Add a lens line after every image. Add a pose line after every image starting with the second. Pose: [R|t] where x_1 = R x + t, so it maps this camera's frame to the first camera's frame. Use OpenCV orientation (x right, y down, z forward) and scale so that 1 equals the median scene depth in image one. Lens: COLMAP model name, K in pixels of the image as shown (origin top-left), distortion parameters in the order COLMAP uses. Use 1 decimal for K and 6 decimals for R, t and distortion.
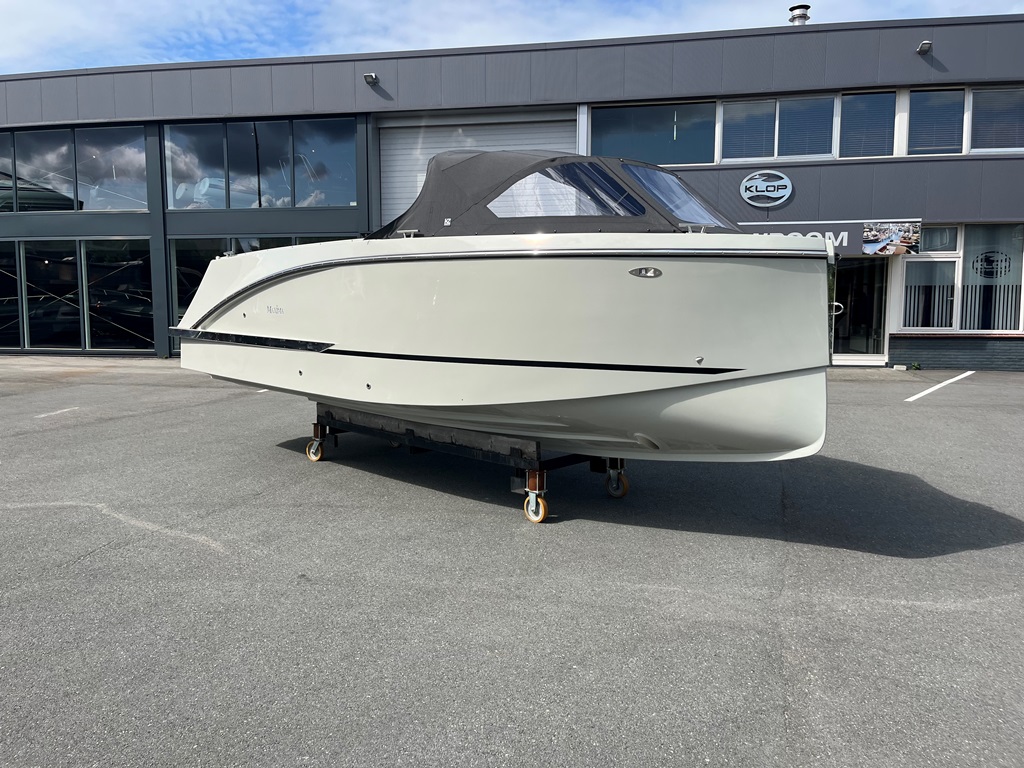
lens RADIAL K [[765.2, 0, 514.1], [0, 765.2, 375.9], [0, 0, 1]] dist [0.067961, -0.091590]
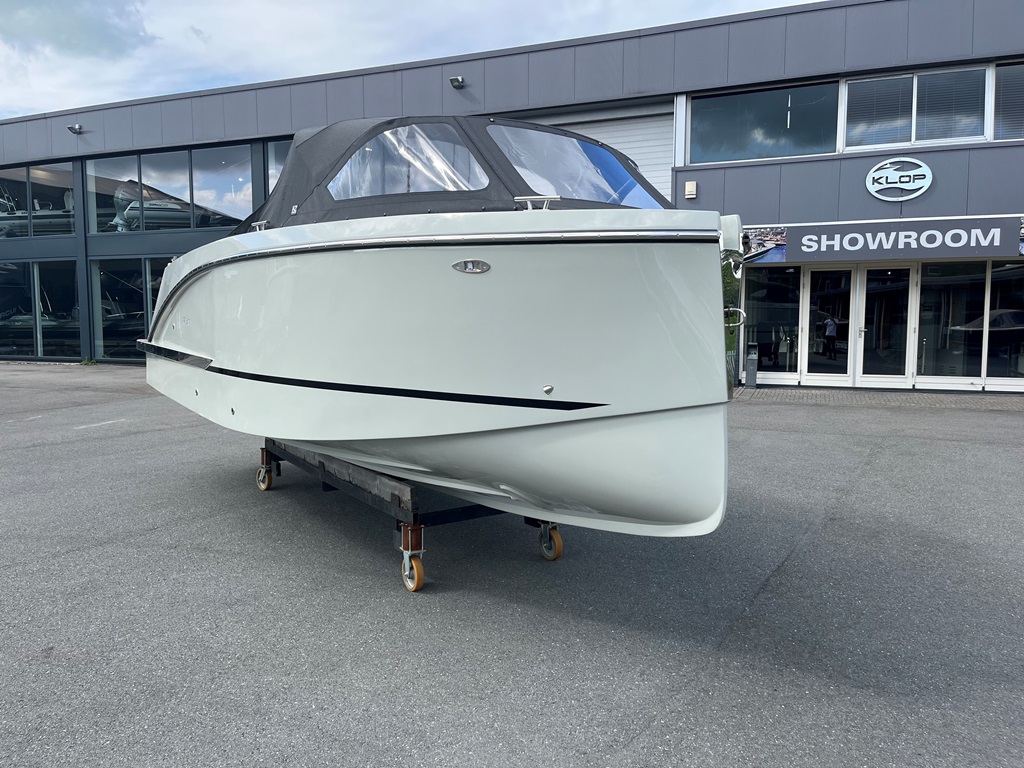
lens RADIAL K [[772.8, 0, 512.0], [0, 772.8, 384.0], [0, 0, 1]] dist [0.073843, -0.099475]
pose [[0.977413, 0.017810, -0.210588, 0.203998], [-0.019825, 0.999776, -0.007459, -0.011321], [0.210408, 0.011466, 0.977546, 0.168536]]
